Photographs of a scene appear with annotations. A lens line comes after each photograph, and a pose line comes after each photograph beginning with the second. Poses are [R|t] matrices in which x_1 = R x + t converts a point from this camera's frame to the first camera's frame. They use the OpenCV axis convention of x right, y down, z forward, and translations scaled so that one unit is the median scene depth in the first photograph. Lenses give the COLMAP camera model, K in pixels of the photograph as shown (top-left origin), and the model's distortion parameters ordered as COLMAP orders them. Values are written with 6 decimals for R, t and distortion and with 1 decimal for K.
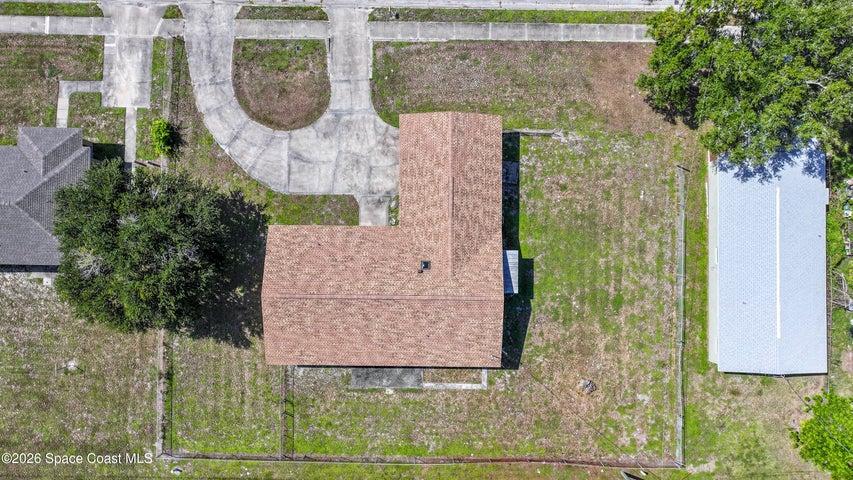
lens RADIAL K [[601.8, 0, 431.4], [0, 601.8, 241.0], [0, 0, 1]] dist [0.009373, 0.002932]
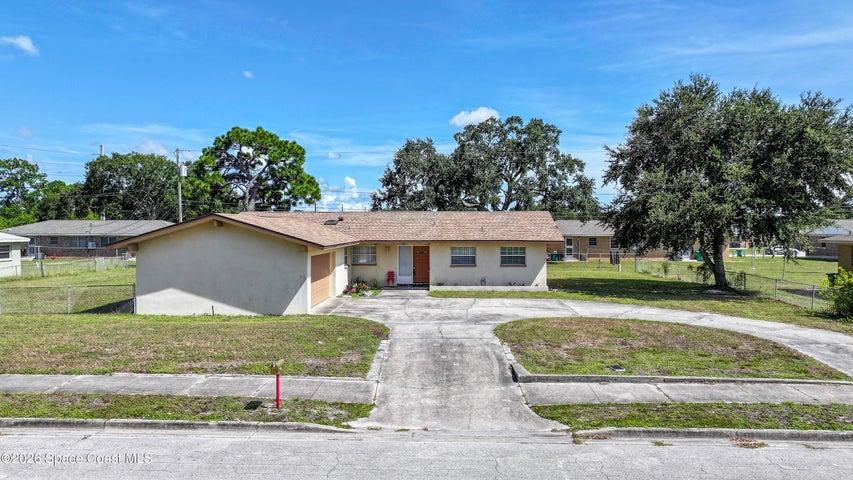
lens RADIAL K [[601.8, 0, 431.4], [0, 601.8, 241.0], [0, 0, 1]] dist [0.009373, 0.002932]
pose [[-0.999593, 0.000762, 0.028531, -0.138514], [0.028533, 0.002231, 0.999590, -0.626593], [0.000698, 0.999997, -0.002251, 0.944343]]
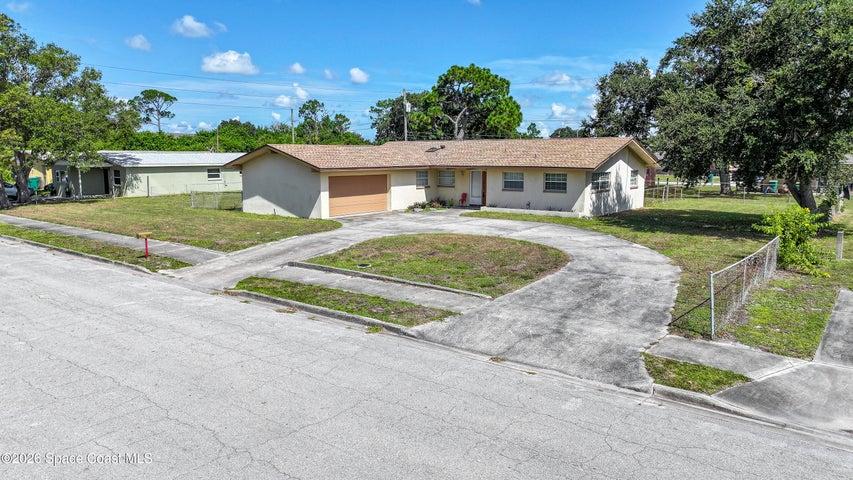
lens RADIAL K [[601.8, 0, 431.4], [0, 601.8, 241.0], [0, 0, 1]] dist [0.009373, 0.002932]
pose [[-0.800000, -0.083474, 0.594165, -0.483787], [0.599862, -0.090063, 0.795018, -0.600320], [-0.012851, 0.992432, 0.122124, 0.944114]]
